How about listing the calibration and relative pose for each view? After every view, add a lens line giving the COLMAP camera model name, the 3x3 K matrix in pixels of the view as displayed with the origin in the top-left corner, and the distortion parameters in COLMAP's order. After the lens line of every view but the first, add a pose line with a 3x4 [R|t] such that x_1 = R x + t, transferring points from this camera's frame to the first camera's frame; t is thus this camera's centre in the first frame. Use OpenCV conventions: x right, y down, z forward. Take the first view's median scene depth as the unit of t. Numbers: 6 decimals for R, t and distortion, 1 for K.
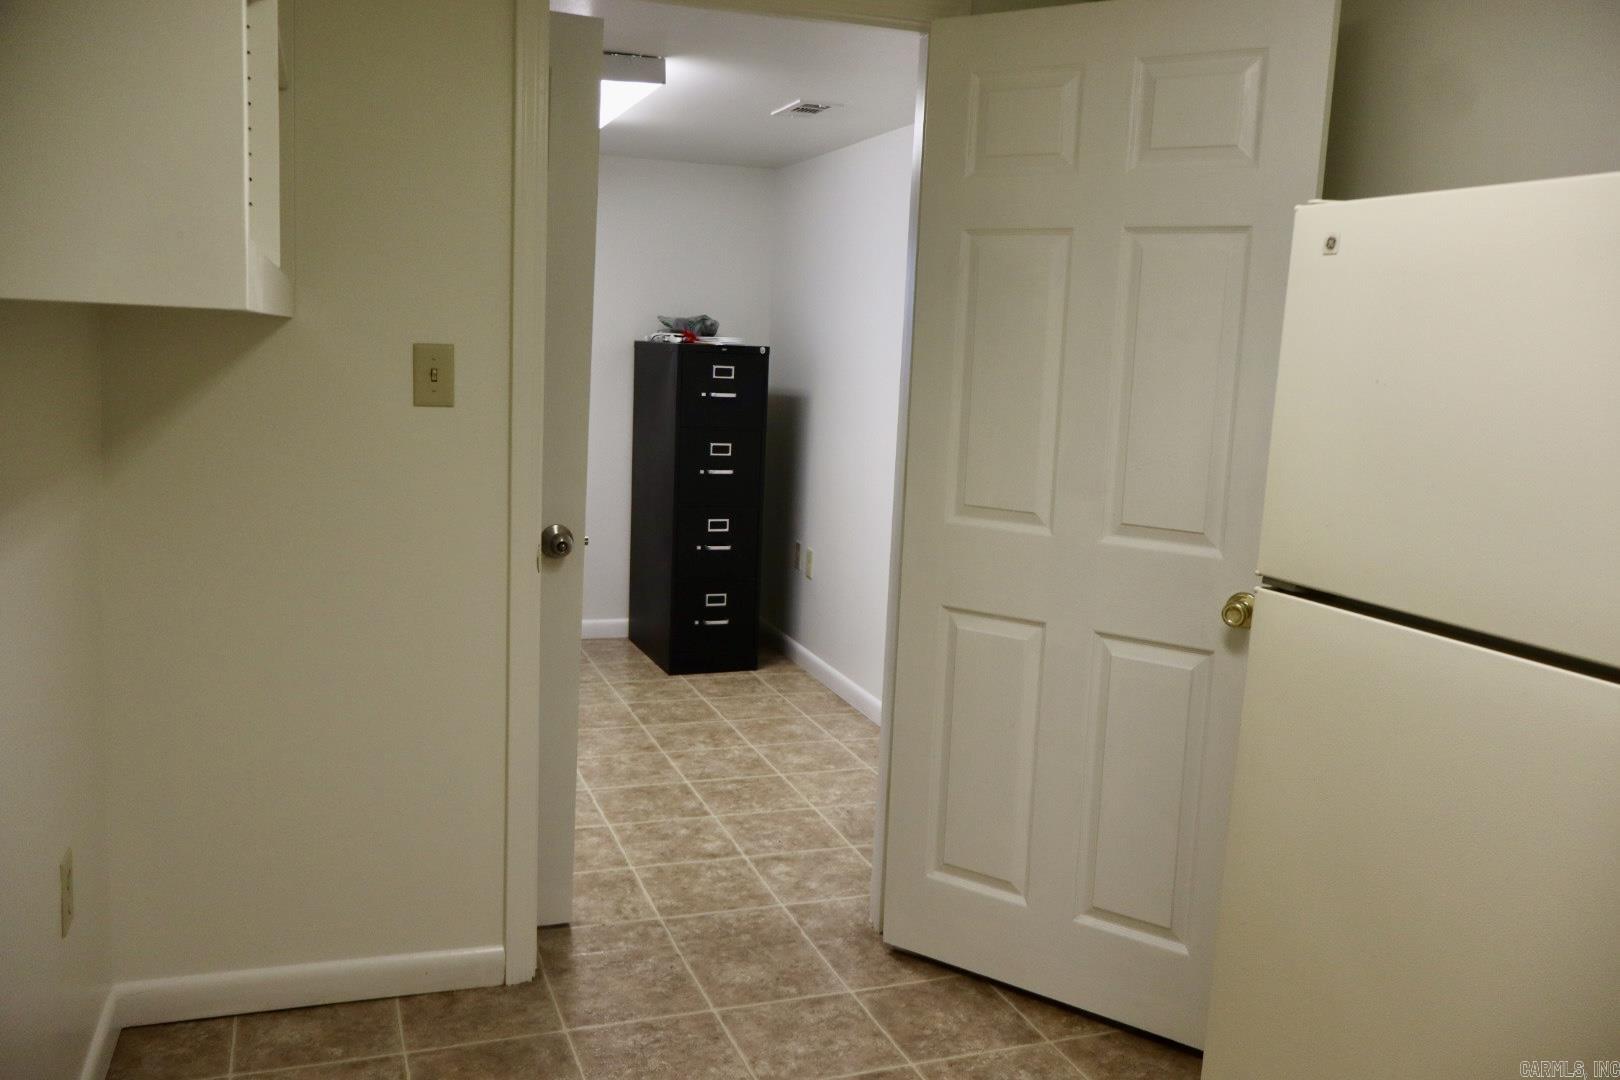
lens RADIAL K [[1356.1, 0, 810.0], [0, 1356.1, 540.0], [0, 0, 1]] dist [-0.006260, -0.005754]
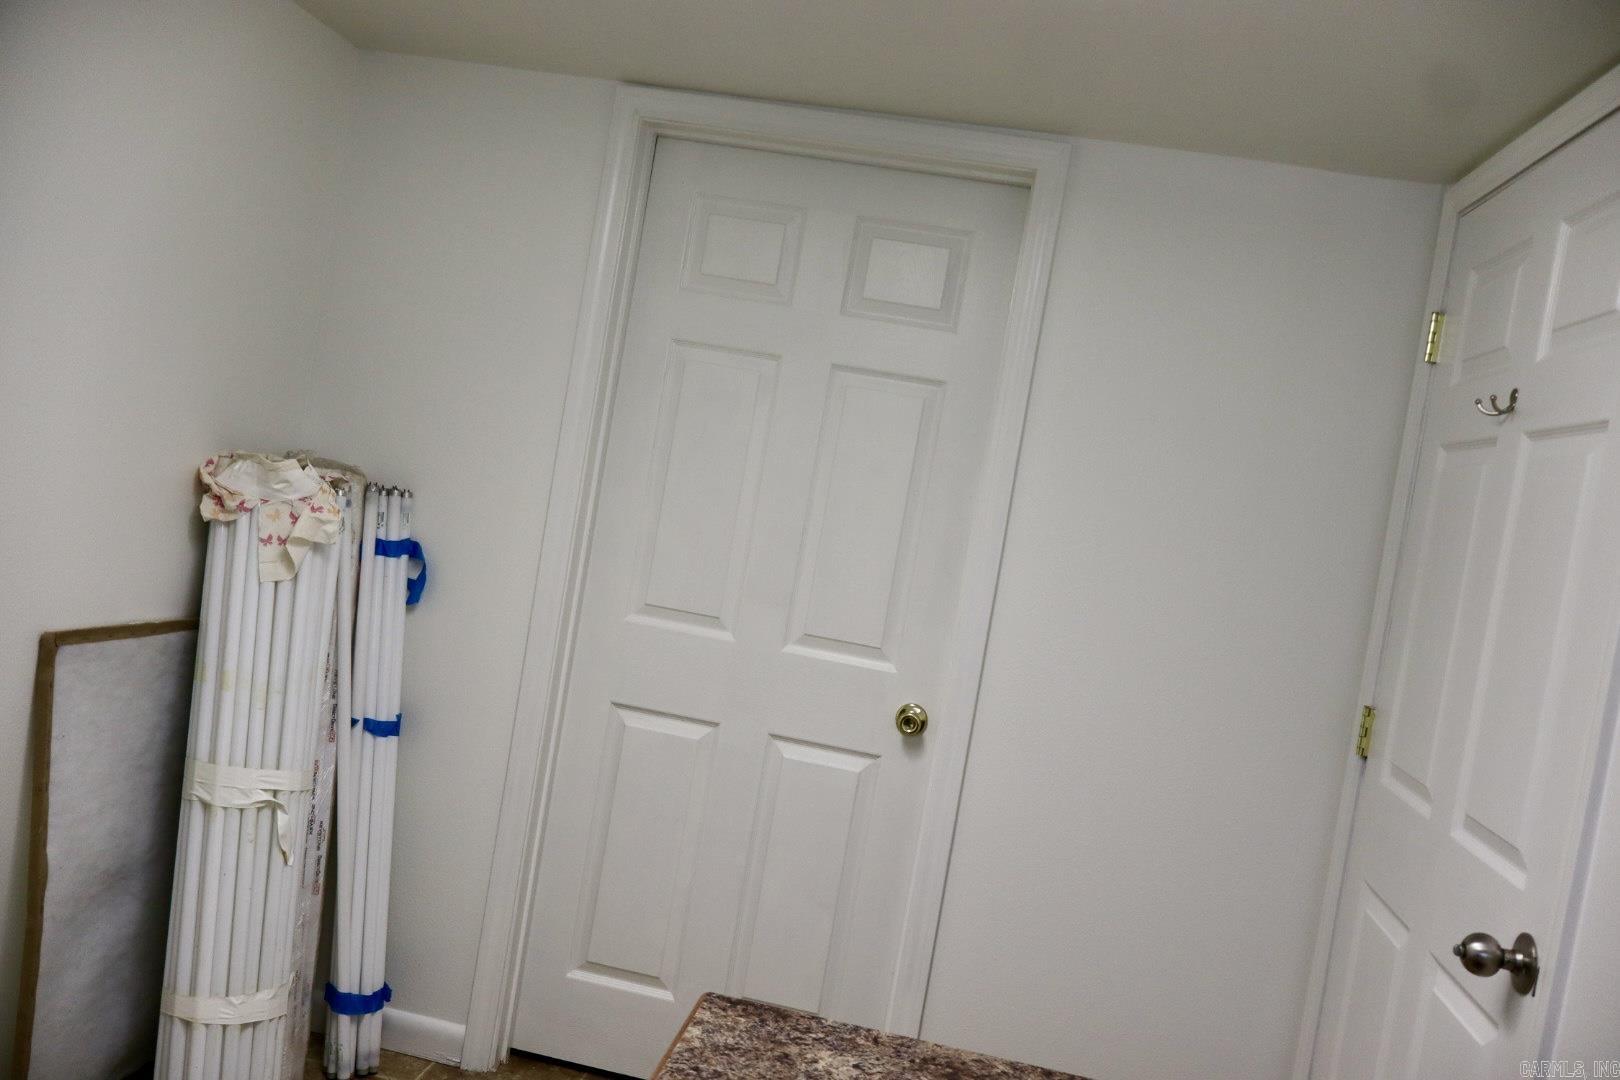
lens RADIAL K [[1207.8, 0, 810.0], [0, 1207.8, 540.0], [0, 0, 1]] dist [0.010235, 0.000661]
pose [[0.883608, 0.081047, 0.461160, -0.204944], [-0.061073, 0.996441, -0.058101, -0.029739], [-0.464228, 0.023174, 0.885413, 0.142208]]
